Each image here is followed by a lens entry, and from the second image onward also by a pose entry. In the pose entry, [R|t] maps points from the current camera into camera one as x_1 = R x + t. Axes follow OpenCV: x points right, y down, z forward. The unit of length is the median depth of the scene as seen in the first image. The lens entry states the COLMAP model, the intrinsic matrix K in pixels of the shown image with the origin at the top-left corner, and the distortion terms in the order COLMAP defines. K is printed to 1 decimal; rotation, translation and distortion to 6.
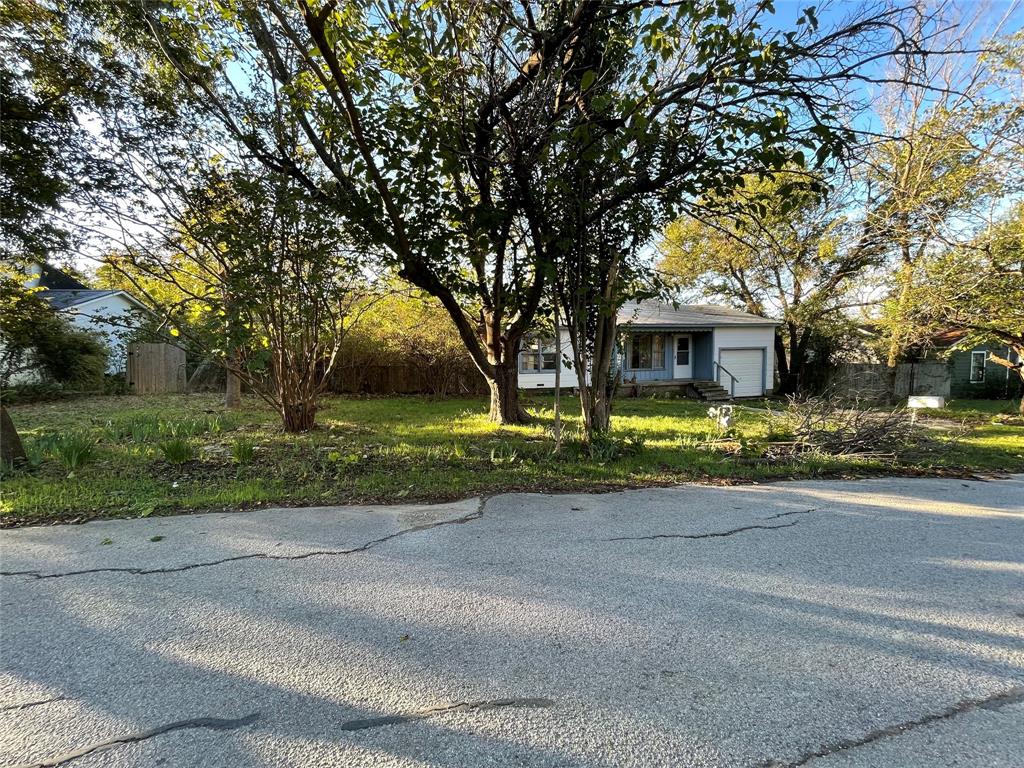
lens RADIAL K [[414.2, 0, 512.0], [0, 414.2, 384.0], [0, 0, 1]] dist [-0.002004, -0.000063]
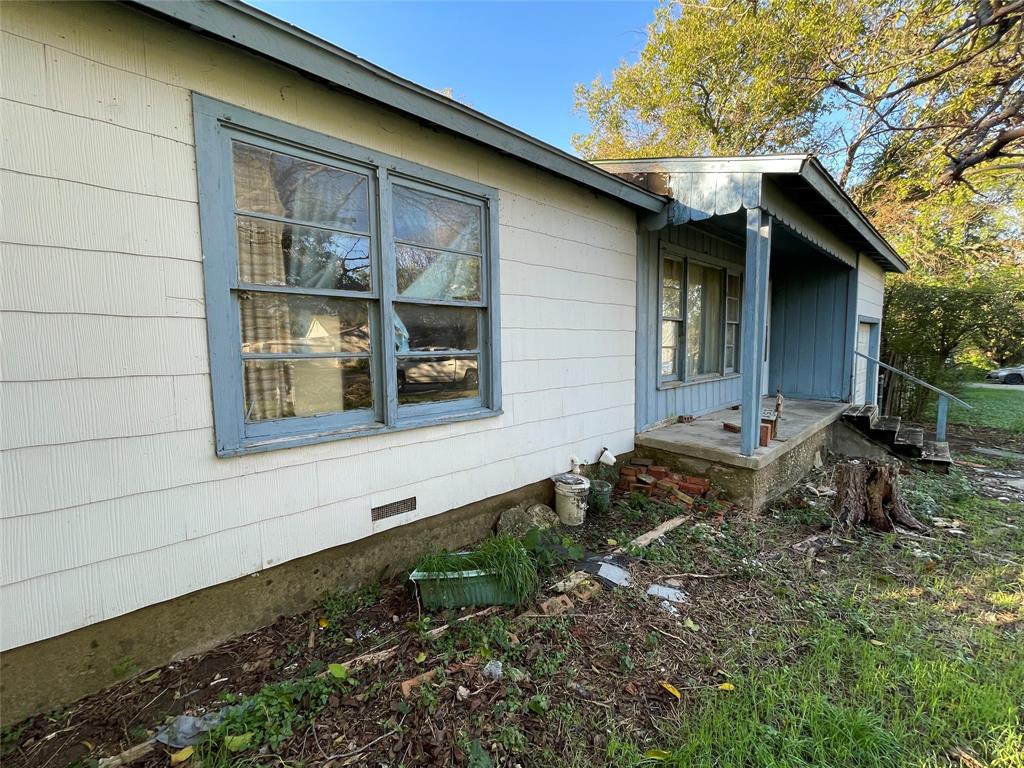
lens RADIAL K [[414.2, 0, 512.0], [0, 414.2, 384.0], [0, 0, 1]] dist [-0.002004, -0.000063]
pose [[0.871090, -0.040190, 0.489475, 0.031543], [0.029623, 0.999131, 0.029319, -0.045929], [-0.490228, -0.011039, 0.871524, 0.817877]]
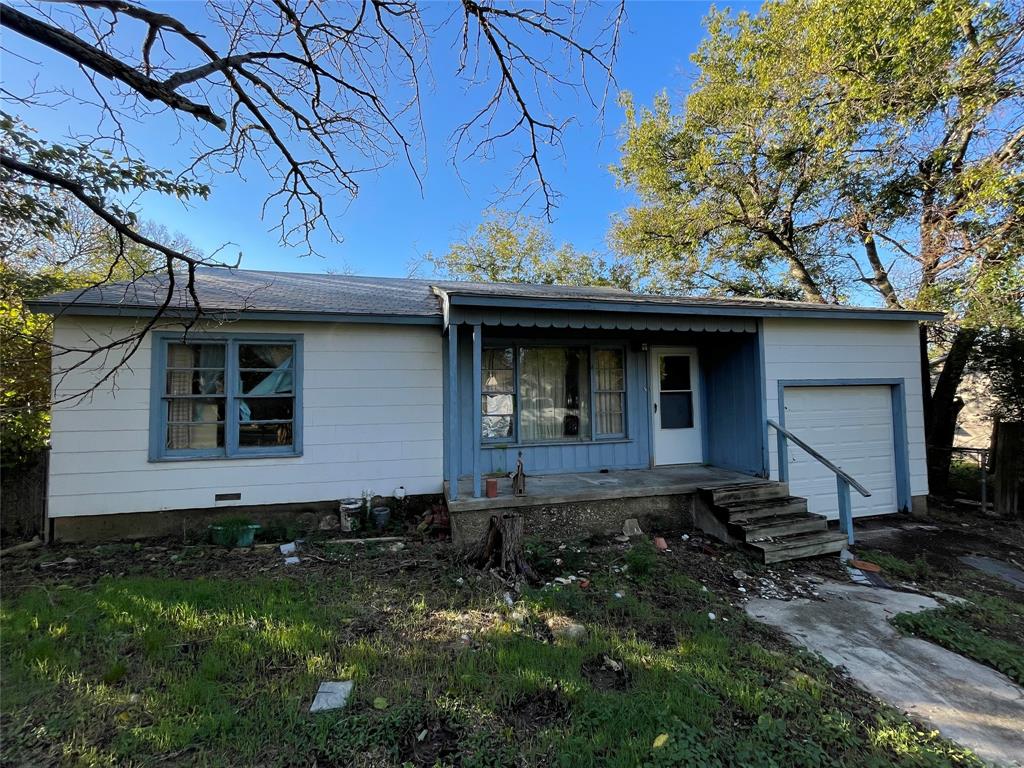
lens RADIAL K [[414.2, 0, 512.0], [0, 414.2, 384.0], [0, 0, 1]] dist [-0.002004, -0.000063]
pose [[0.999995, -0.001751, -0.002529, 0.277388], [0.001475, 0.994455, -0.105151, -0.048763], [0.002699, 0.105147, 0.994453, 0.654641]]
